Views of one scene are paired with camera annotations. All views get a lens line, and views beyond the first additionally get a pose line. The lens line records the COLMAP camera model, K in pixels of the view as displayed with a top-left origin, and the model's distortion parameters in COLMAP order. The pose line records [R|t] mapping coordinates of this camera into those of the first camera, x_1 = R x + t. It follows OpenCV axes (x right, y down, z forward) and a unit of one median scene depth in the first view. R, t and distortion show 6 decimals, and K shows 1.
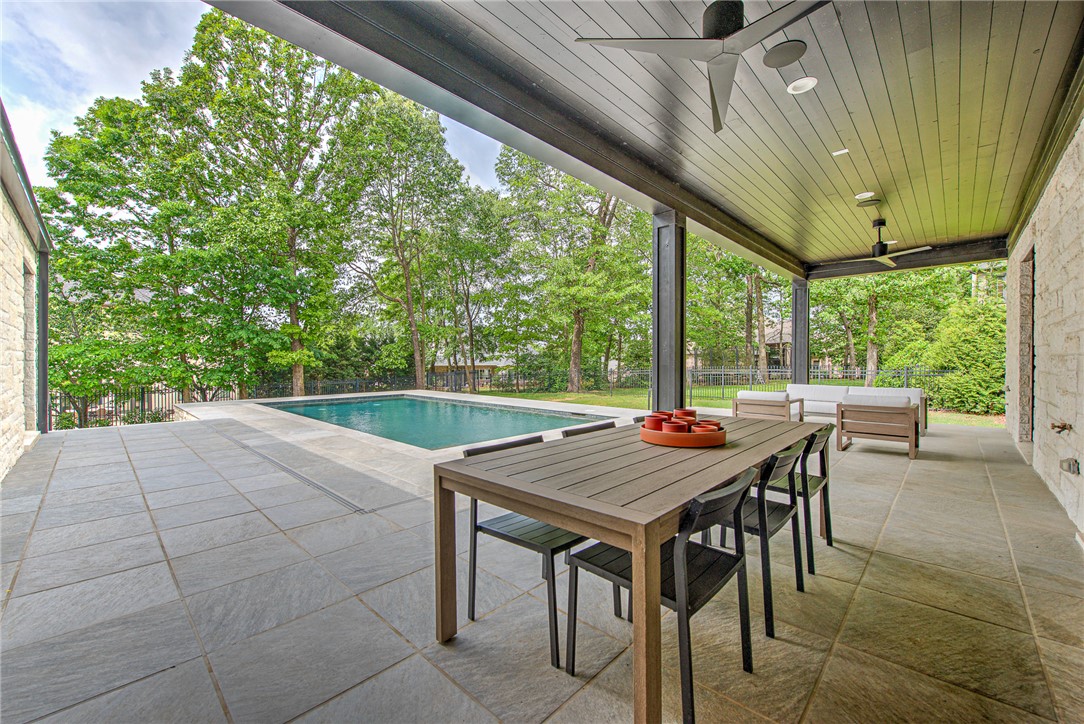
lens RADIAL K [[430.8, 0, 542.2], [0, 430.8, 363.7], [0, 0, 1]] dist [-0.004952, -0.001161]
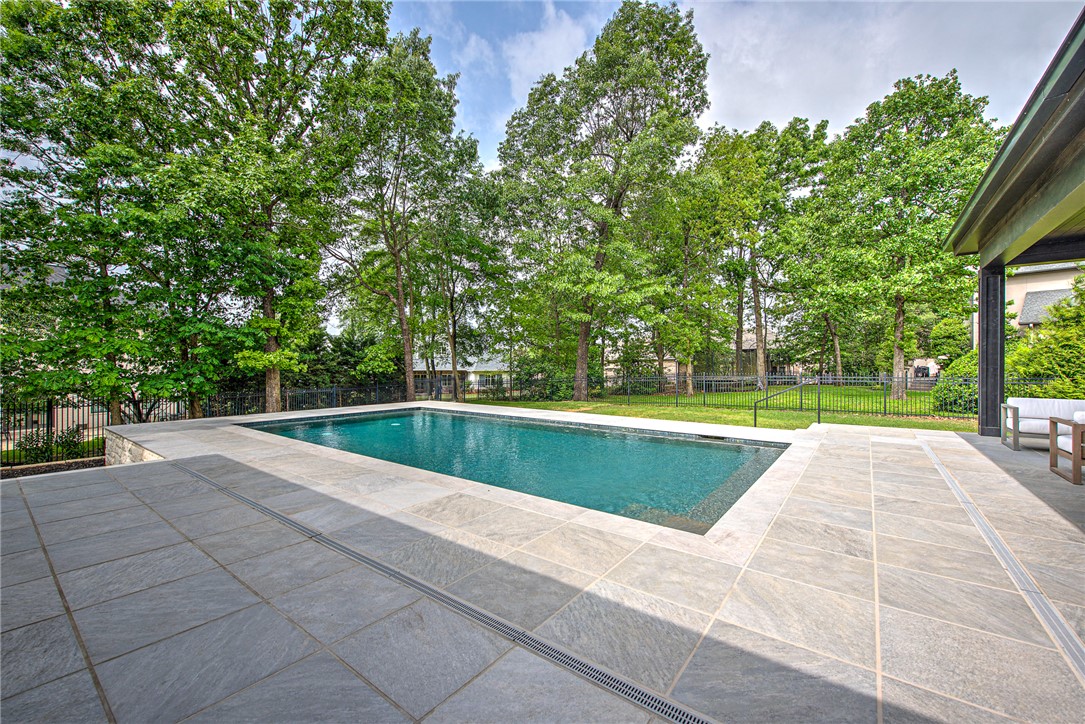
lens RADIAL K [[431.2, 0, 542.5], [0, 431.2, 360.7], [0, 0, 1]] dist [-0.004952, -0.001161]
pose [[0.993503, 0.006146, 0.113639, -0.164271], [-0.004011, 0.999811, -0.019006, 0.000238], [-0.113735, 0.018427, 0.993340, 0.160346]]
